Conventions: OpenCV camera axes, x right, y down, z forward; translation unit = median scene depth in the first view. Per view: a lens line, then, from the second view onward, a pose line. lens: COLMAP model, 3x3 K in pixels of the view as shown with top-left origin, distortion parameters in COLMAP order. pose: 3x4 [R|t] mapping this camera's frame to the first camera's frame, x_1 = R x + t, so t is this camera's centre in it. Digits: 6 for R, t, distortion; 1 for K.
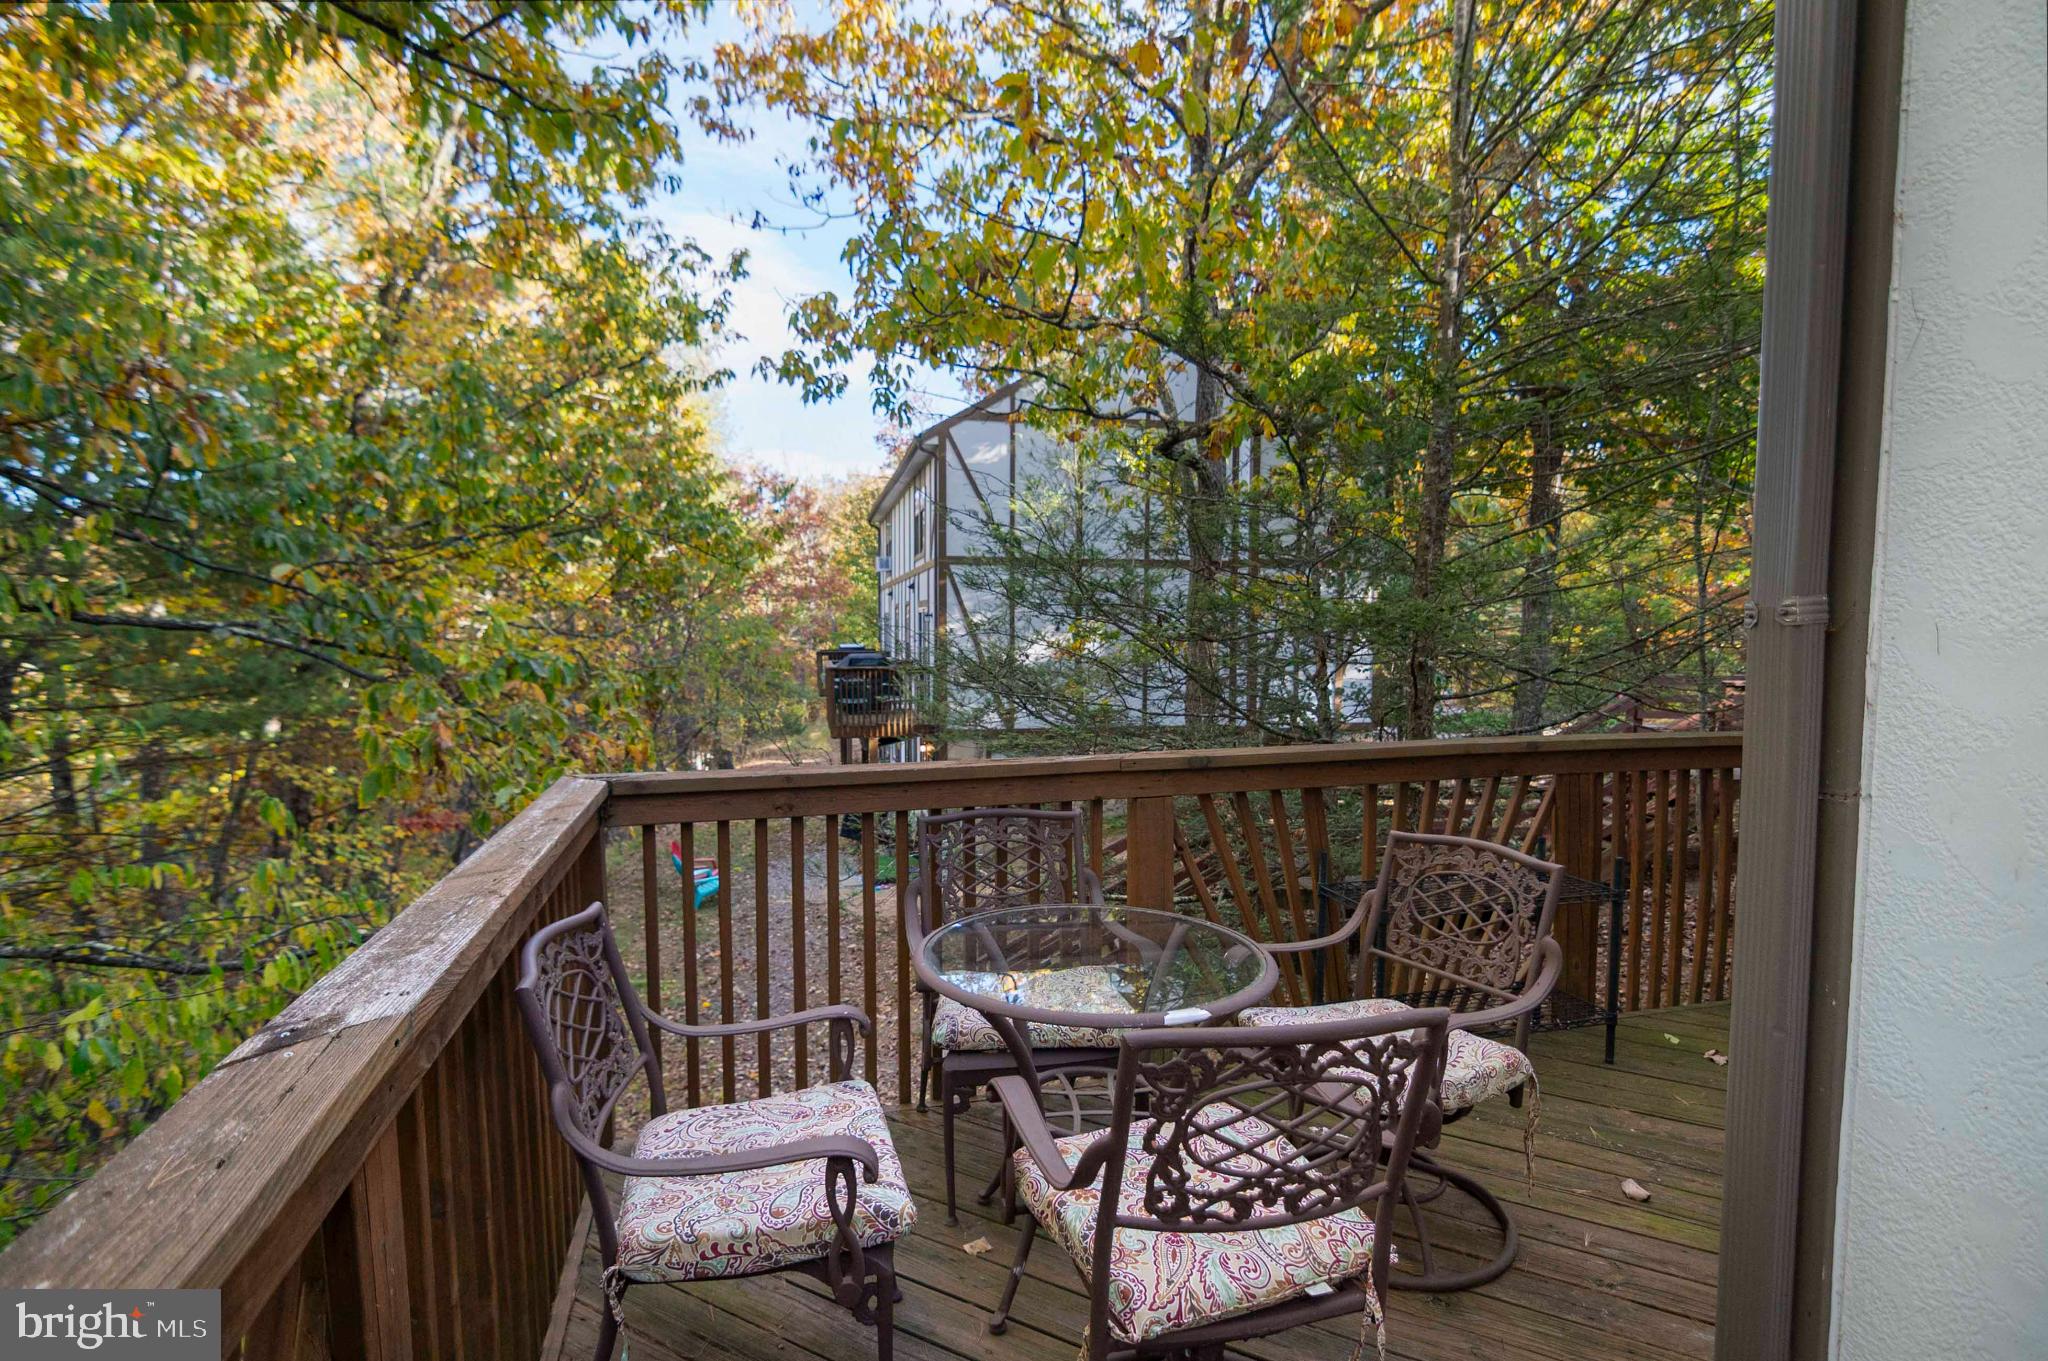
lens RADIAL K [[1015.1, 0, 1027.9], [0, 1015.1, 688.7], [0, 0, 1]] dist [-0.028205, 0.009342]
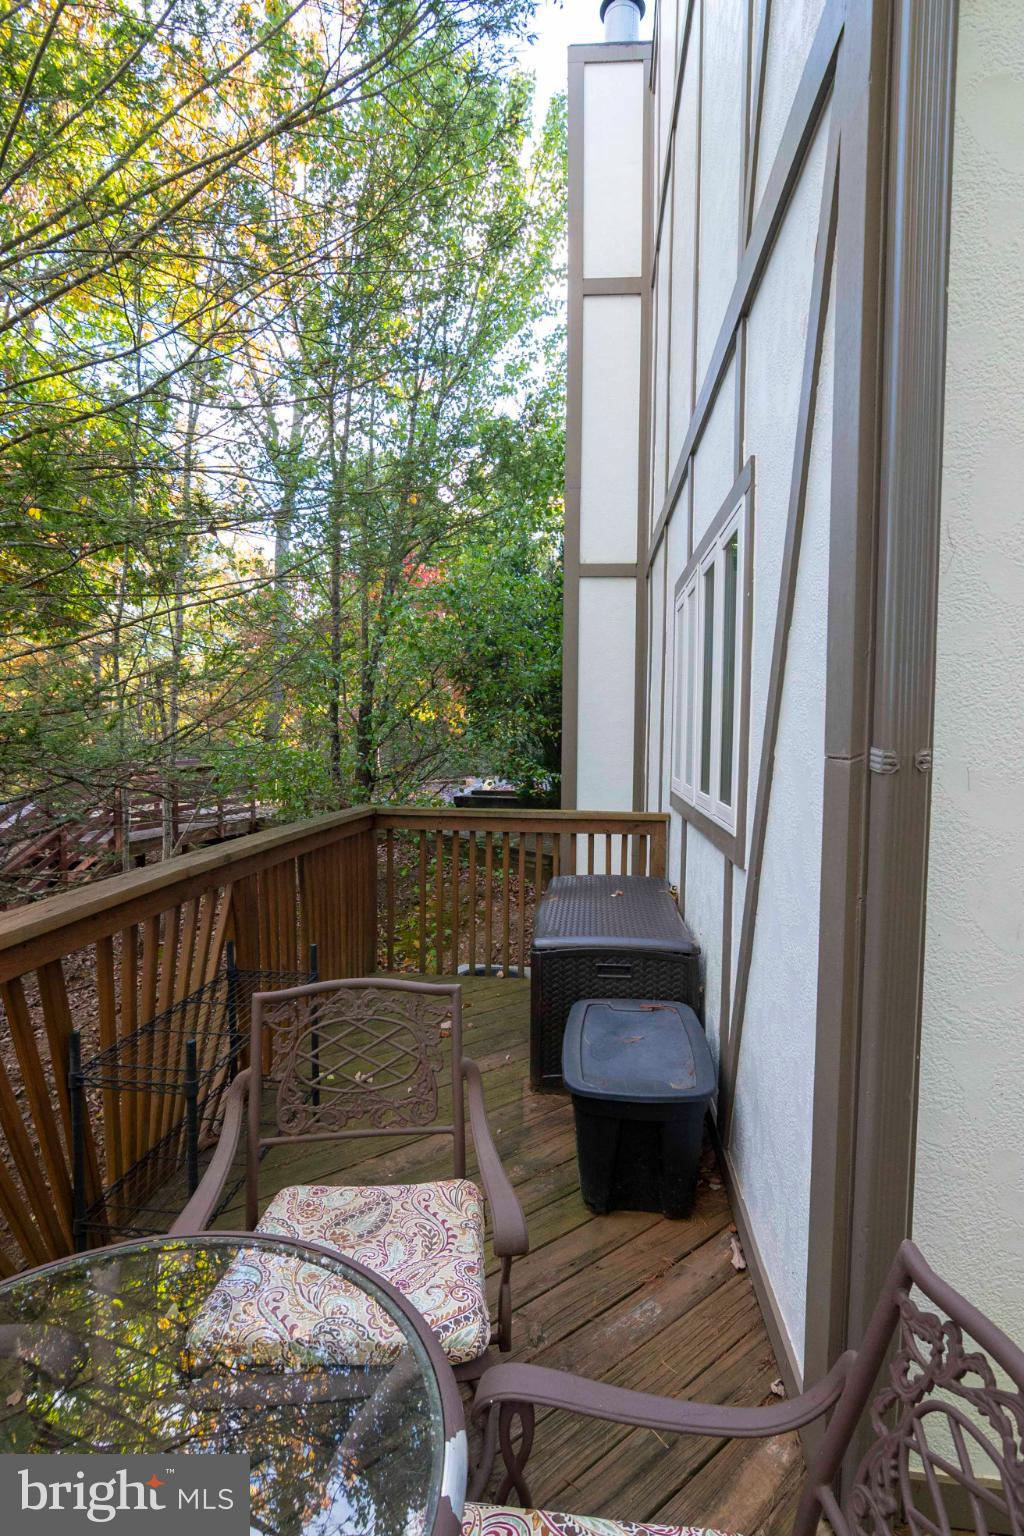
lens RADIAL K [[761.3, 0, 513.0], [0, 761.3, 779.0], [0, 0, 1]] dist [-0.028205, 0.009342]
pose [[0.369864, -0.060364, 0.927123, -0.310437], [0.051963, 0.997669, 0.044228, -0.132600], [-0.927632, 0.031818, 0.372139, 1.221731]]
